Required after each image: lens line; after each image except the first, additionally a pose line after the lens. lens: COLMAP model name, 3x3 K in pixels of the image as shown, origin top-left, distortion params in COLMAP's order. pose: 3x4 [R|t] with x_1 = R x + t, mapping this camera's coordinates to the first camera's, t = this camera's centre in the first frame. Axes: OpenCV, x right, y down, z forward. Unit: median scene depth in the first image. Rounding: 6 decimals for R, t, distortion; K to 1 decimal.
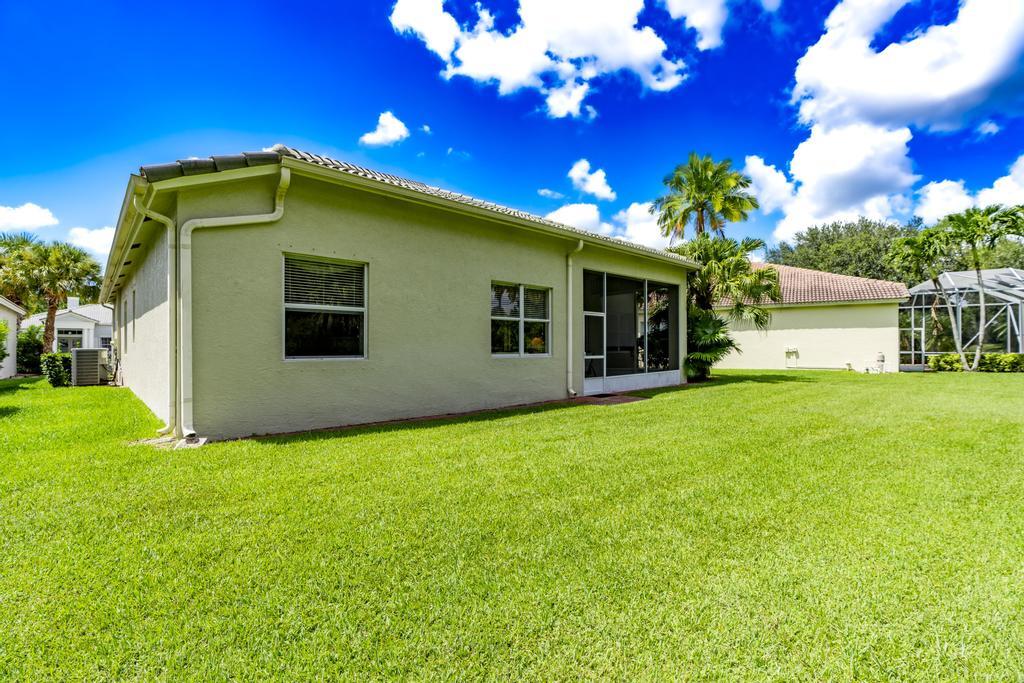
lens RADIAL K [[461.7, 0, 508.1], [0, 461.7, 339.7], [0, 0, 1]] dist [-0.010992, 0.003167]
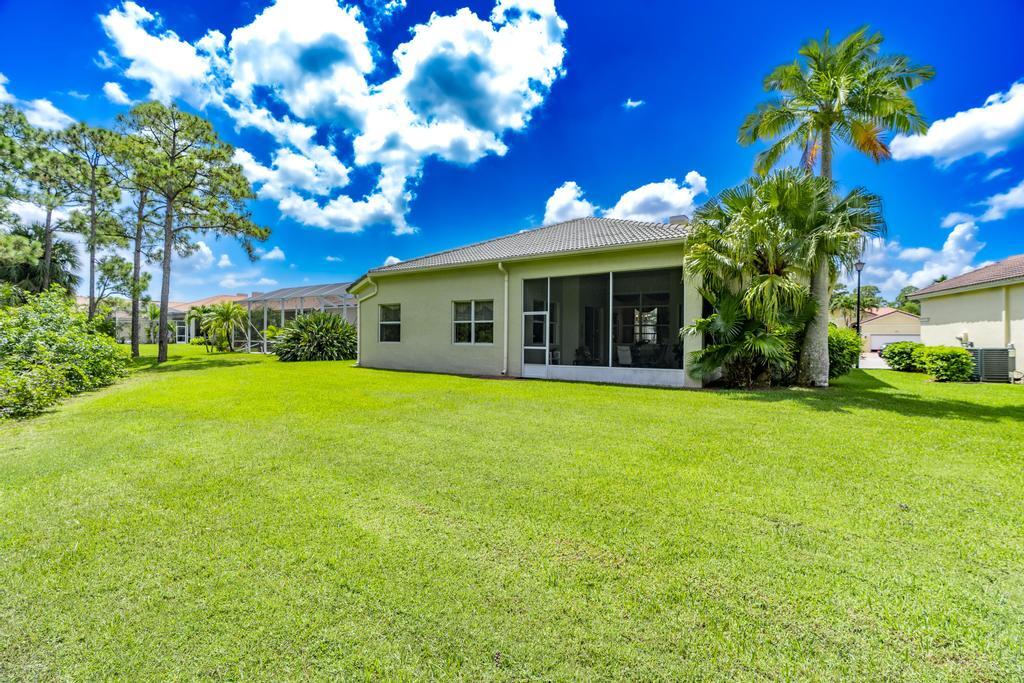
lens RADIAL K [[461.7, 0, 504.8], [0, 461.7, 334.8], [0, 0, 1]] dist [-0.010992, 0.003167]
pose [[0.209608, -0.001163, -0.977785, 1.543748], [0.007382, 0.999973, 0.000393, 0.001597], [0.977758, -0.007301, 0.209611, 0.730708]]
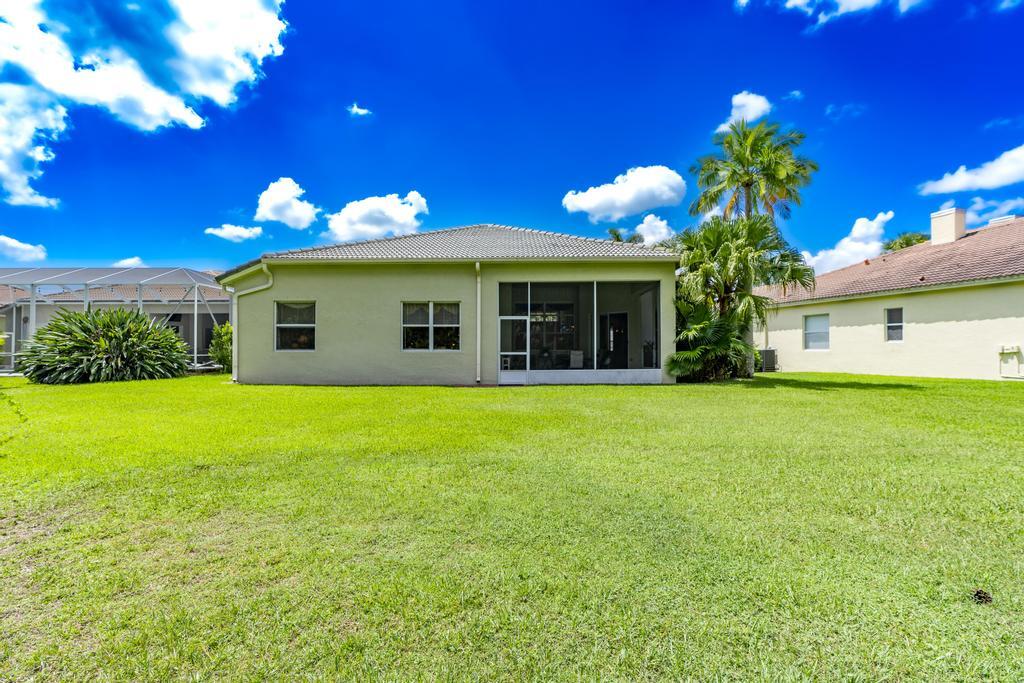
lens RADIAL K [[461.7, 0, 503.8], [0, 461.7, 351.6], [0, 0, 1]] dist [-0.010992, 0.003167]
pose [[0.723839, 0.004501, -0.689954, 1.119700], [0.010195, 0.999800, 0.017217, 0.013216], [0.689893, -0.019496, 0.723648, 0.109879]]
